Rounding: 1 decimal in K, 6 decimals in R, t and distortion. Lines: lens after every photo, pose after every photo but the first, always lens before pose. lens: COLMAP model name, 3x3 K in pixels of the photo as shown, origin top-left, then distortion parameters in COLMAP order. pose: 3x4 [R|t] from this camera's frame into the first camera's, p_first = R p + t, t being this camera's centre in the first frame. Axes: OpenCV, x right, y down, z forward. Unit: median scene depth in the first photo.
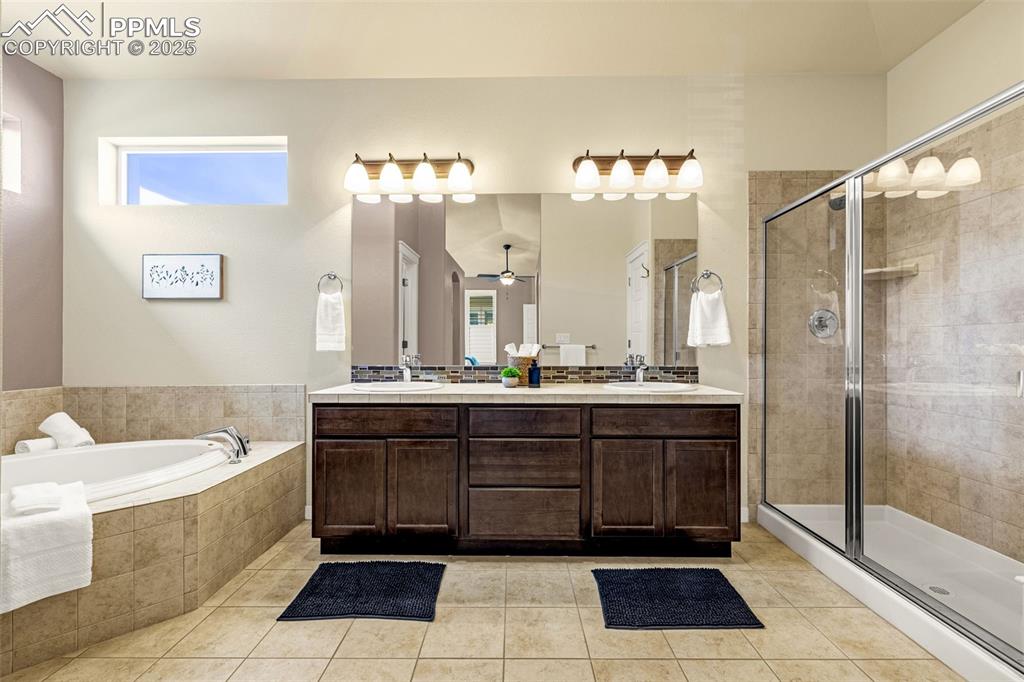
lens RADIAL K [[441.4, 0, 513.9], [0, 441.4, 344.6], [0, 0, 1]] dist [0.006162, -0.000517]
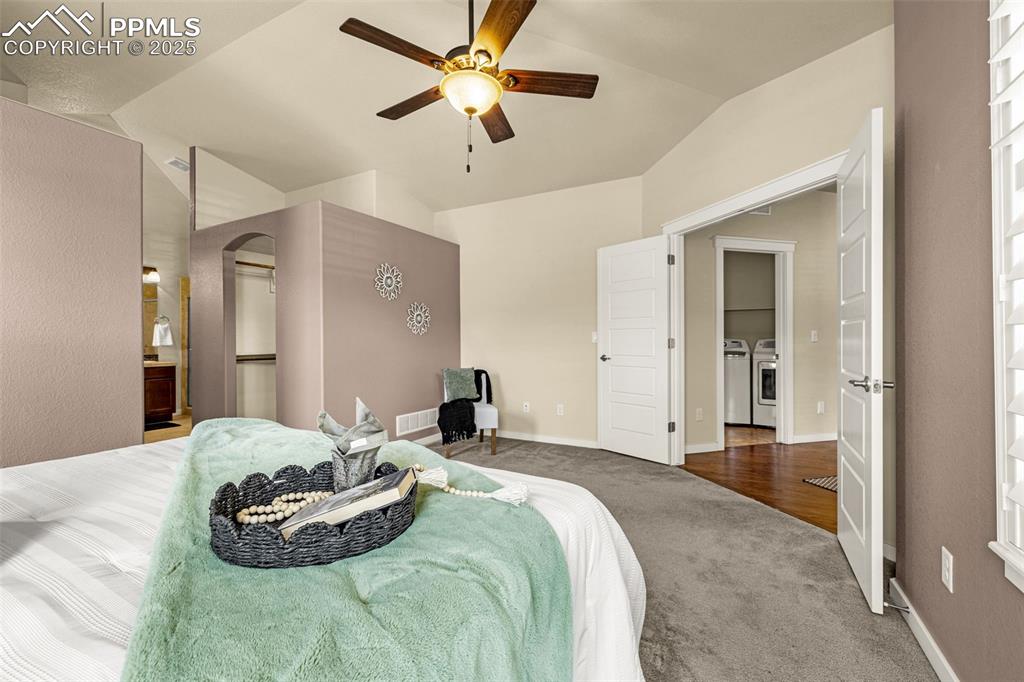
lens RADIAL K [[441.4, 0, 508.9], [0, 441.4, 338.7], [0, 0, 1]] dist [0.006162, -0.000517]
pose [[0.469936, -0.004360, 0.882690, -0.839756], [-0.003454, 0.999971, 0.006779, -0.060933], [-0.882694, -0.006234, 0.469908, -1.879516]]
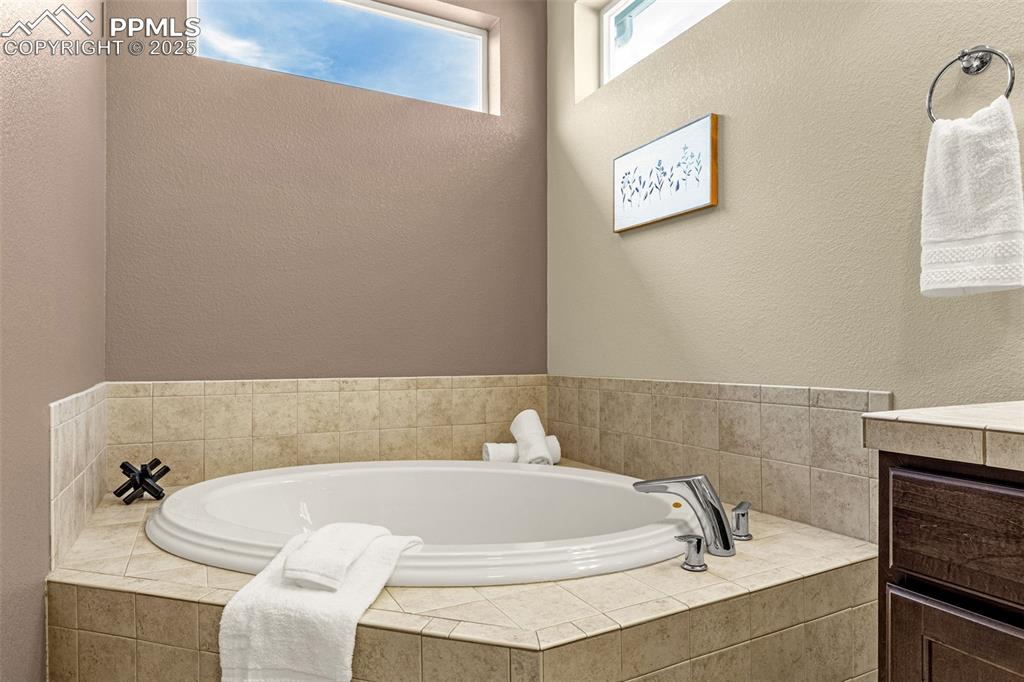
lens RADIAL K [[598.9, 0, 513.5], [0, 598.9, 350.4], [0, 0, 1]] dist [0.001038, 0.001895]
pose [[0.467276, -0.001677, -0.884110, -0.183754], [0.005023, 0.999987, 0.000758, 0.054389], [0.884097, -0.004796, 0.467279, 0.499999]]
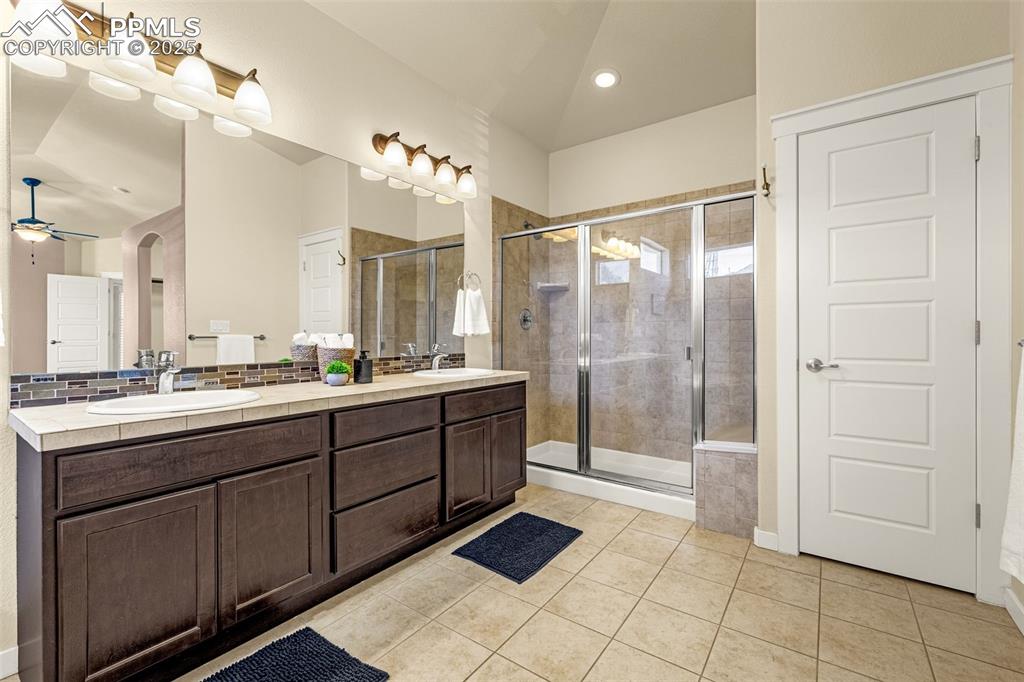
lens RADIAL K [[441.4, 0, 513.9], [0, 441.4, 338.1], [0, 0, 1]] dist [0.006162, -0.000517]
pose [[0.582152, -0.007699, 0.813043, -0.452052], [0.002789, 0.999968, 0.007472, 0.001701], [-0.813075, -0.002083, 0.582155, 0.224626]]
